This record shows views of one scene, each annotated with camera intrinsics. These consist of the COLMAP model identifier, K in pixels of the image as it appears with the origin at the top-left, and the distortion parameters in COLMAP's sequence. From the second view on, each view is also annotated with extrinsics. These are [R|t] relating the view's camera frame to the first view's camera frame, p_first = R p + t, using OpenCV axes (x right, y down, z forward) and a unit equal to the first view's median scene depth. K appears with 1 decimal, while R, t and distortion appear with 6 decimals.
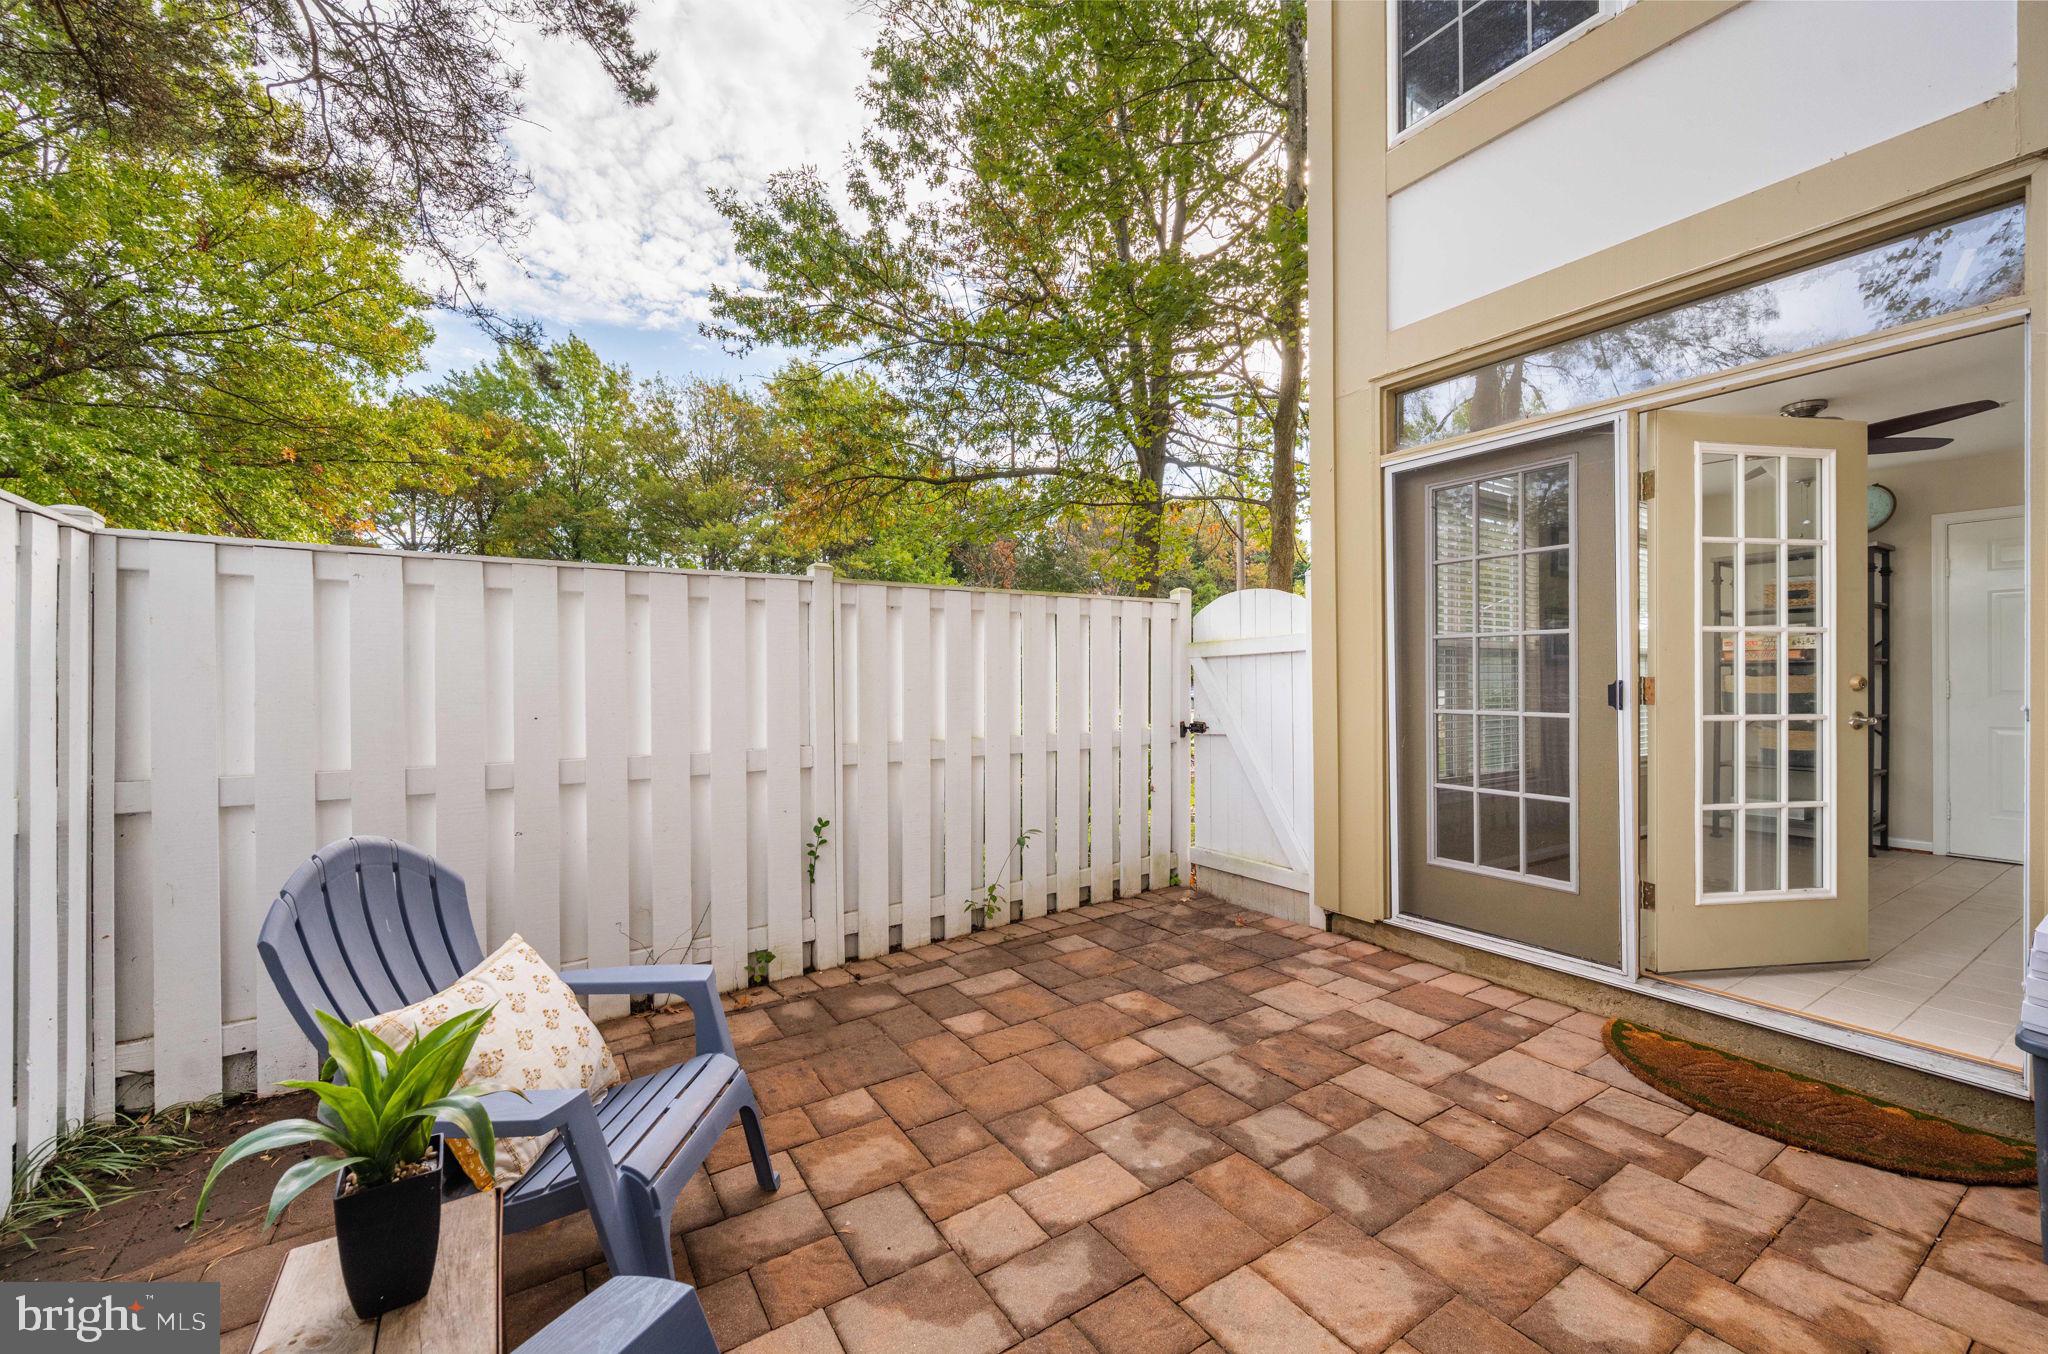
lens RADIAL K [[824.4, 0, 1024.0], [0, 824.4, 677.0], [0, 0, 1]] dist [0.000167, -0.000003]
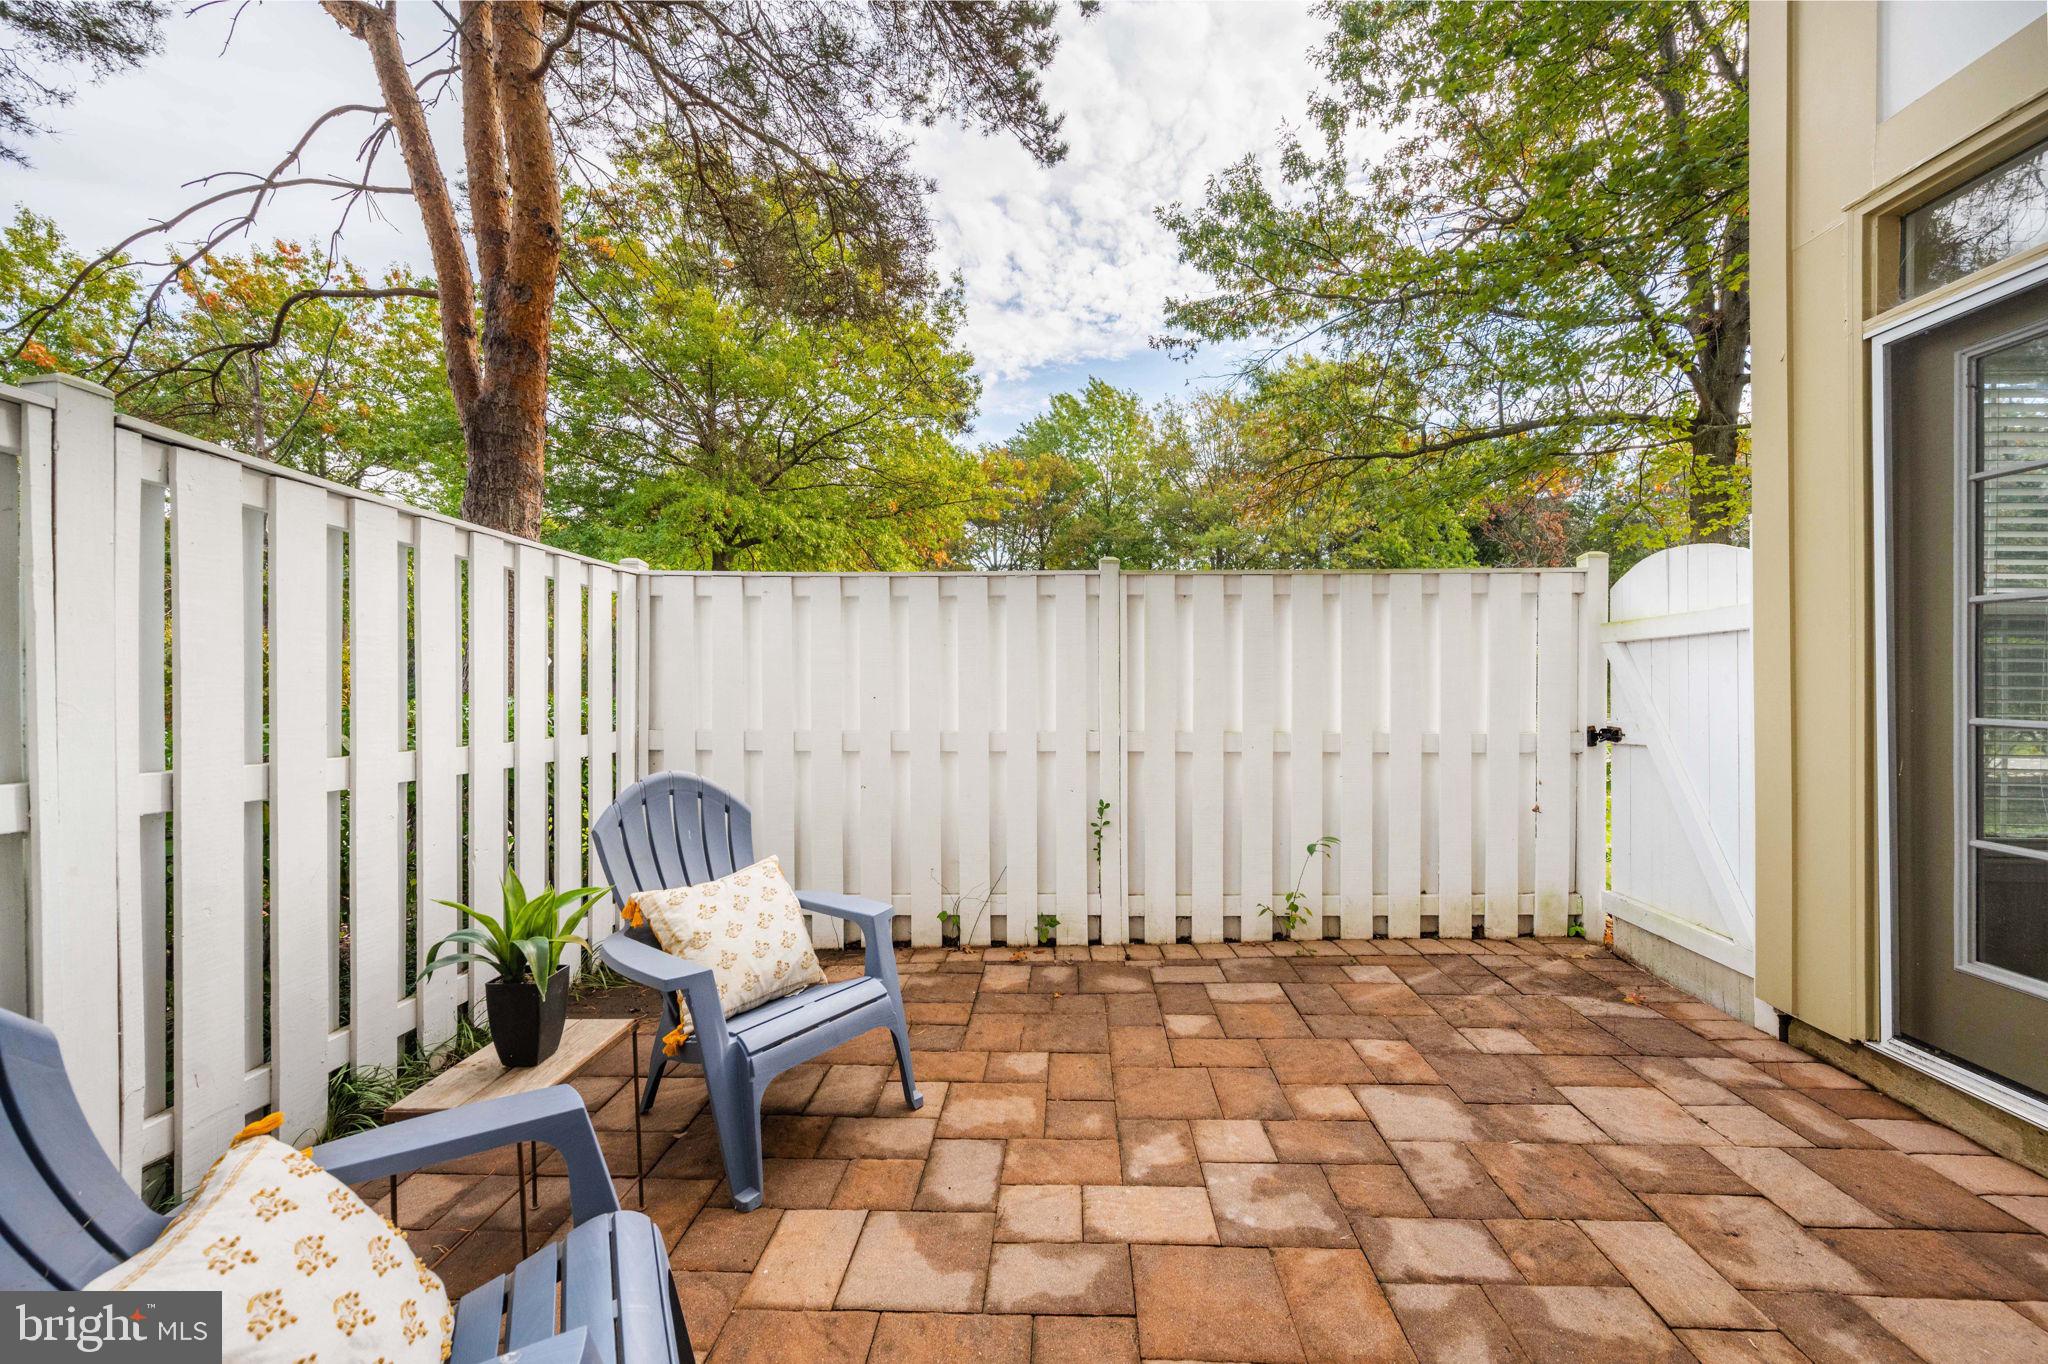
lens RADIAL K [[811.2, 0, 1019.1], [0, 811.2, 687.2], [0, 0, 1]] dist [0.000784, -0.000385]
pose [[0.811496, 0.015111, -0.584163, 0.279888], [-0.004590, 0.999800, 0.019487, 0.007569], [0.584340, -0.013132, 0.811403, 0.105528]]
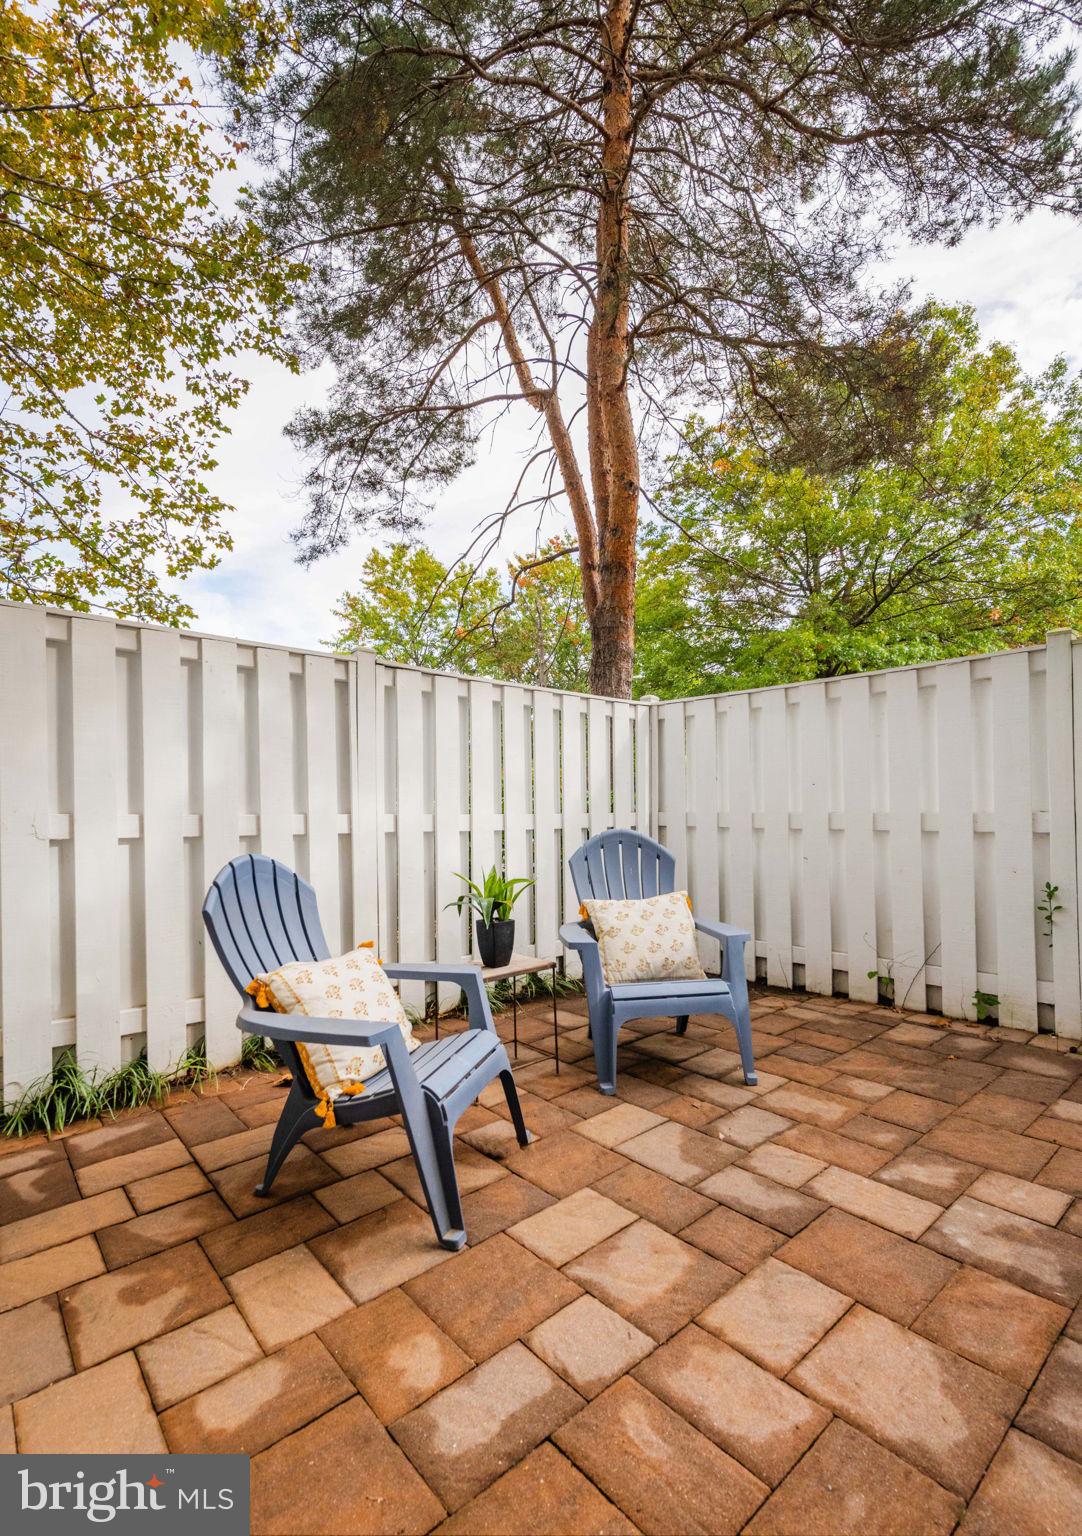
lens RADIAL K [[677.9, 0, 503.2], [0, 677.9, 797.7], [0, 0, 1]] dist [-0.000593, -0.000044]
pose [[0.109780, 0.000903, -0.993956, 0.525189], [0.021075, 0.999773, 0.003236, 0.051412], [0.993732, -0.021303, 0.109736, 0.258578]]
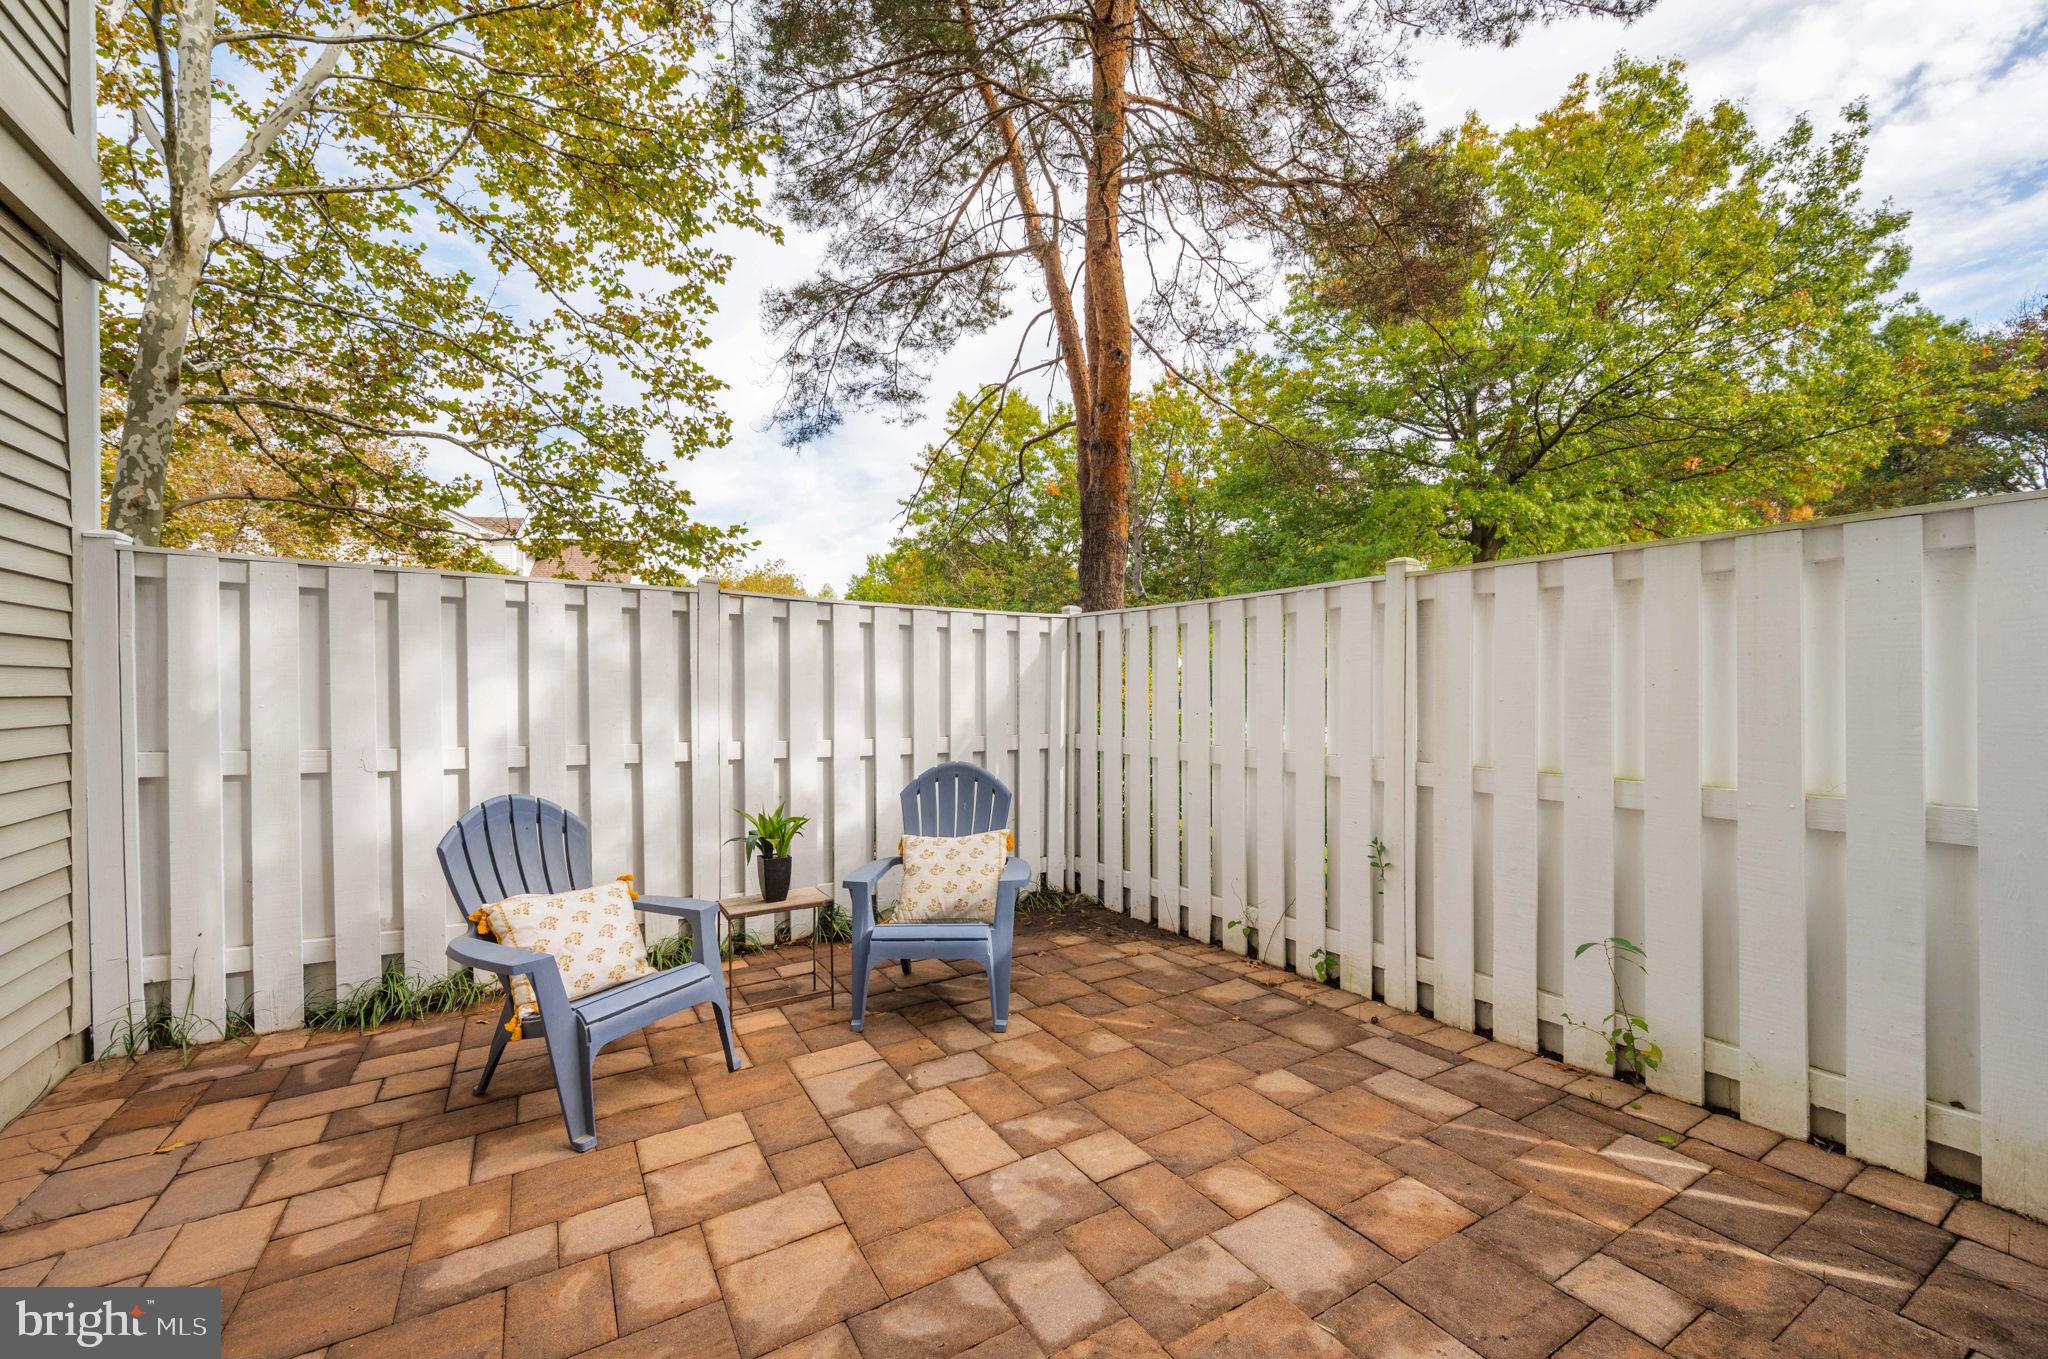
lens RADIAL K [[798.6, 0, 1015.2], [0, 798.6, 688.0], [0, 0, 1]] dist [-0.000335, -0.000159]
pose [[-0.032817, 0.015204, -0.999346, 0.686840], [0.013325, 0.999802, 0.014773, -0.016071], [0.999373, -0.012832, -0.033013, 0.654029]]
